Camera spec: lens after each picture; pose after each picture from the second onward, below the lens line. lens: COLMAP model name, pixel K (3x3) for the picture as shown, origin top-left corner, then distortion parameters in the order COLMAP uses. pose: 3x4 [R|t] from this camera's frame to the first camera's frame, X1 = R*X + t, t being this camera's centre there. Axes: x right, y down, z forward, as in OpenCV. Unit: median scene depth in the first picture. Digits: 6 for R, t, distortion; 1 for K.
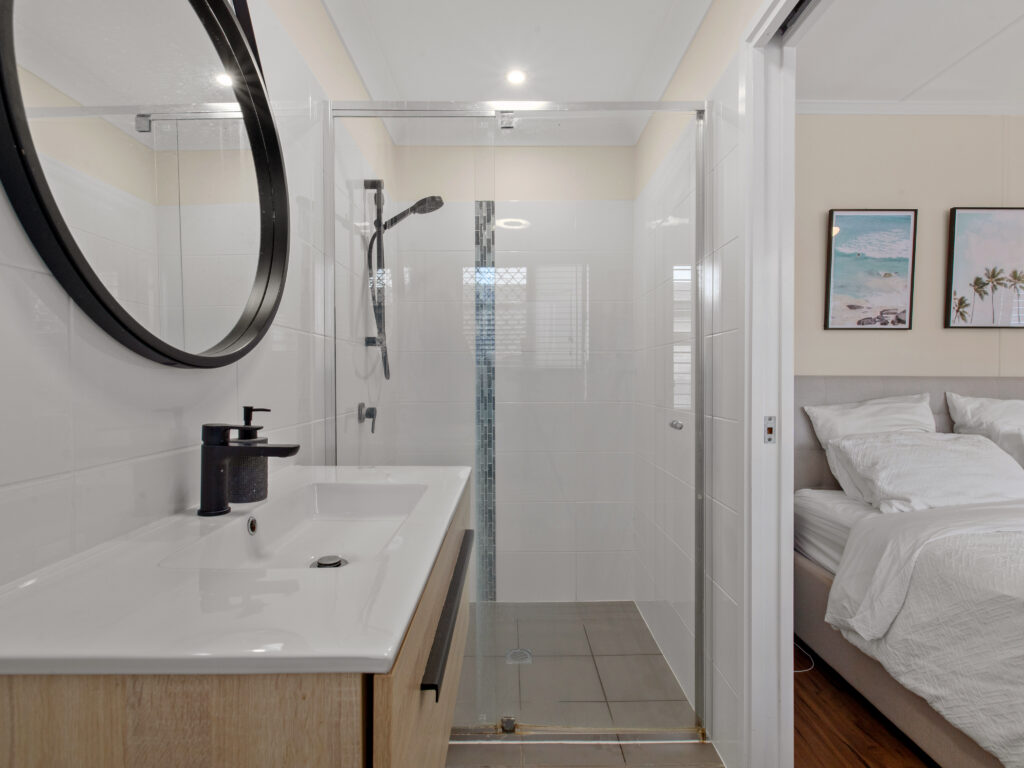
lens RADIAL K [[518.9, 0, 510.9], [0, 518.9, 389.0], [0, 0, 1]] dist [0.003662, -0.002041]
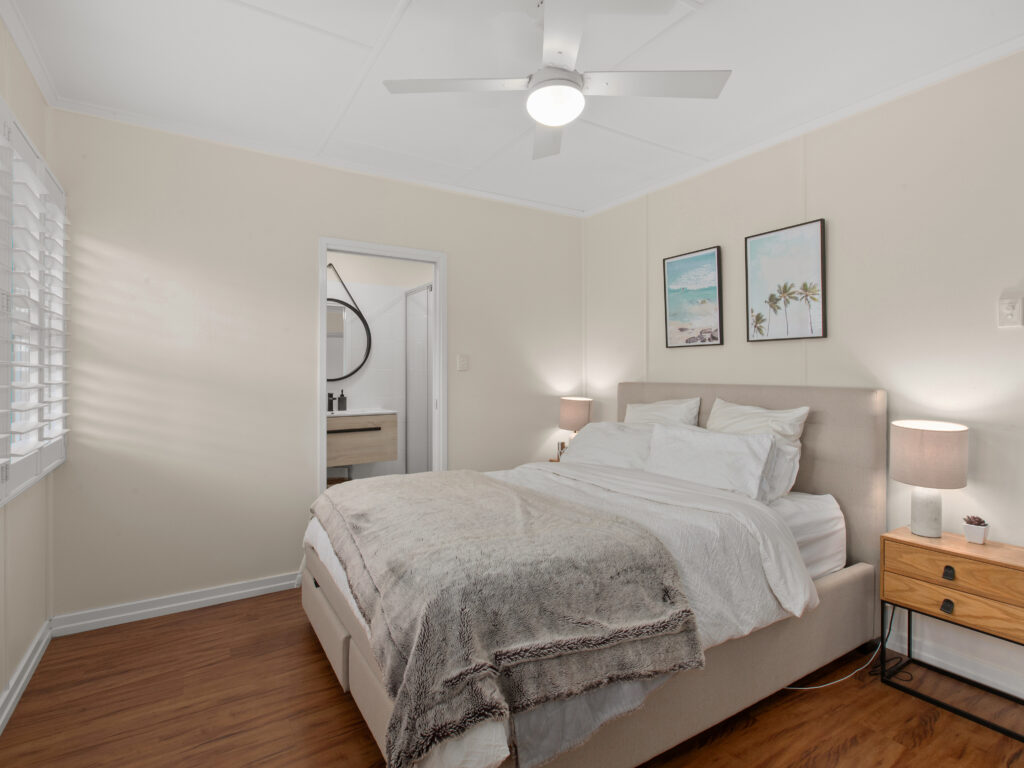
lens RADIAL K [[518.9, 0, 512.2], [0, 518.9, 378.2], [0, 0, 1]] dist [0.003662, -0.002041]
pose [[0.534454, 0.003664, -0.845190, 1.528832], [-0.022122, 0.999709, -0.009655, -0.015611], [0.844908, 0.023857, 0.534379, -0.041197]]
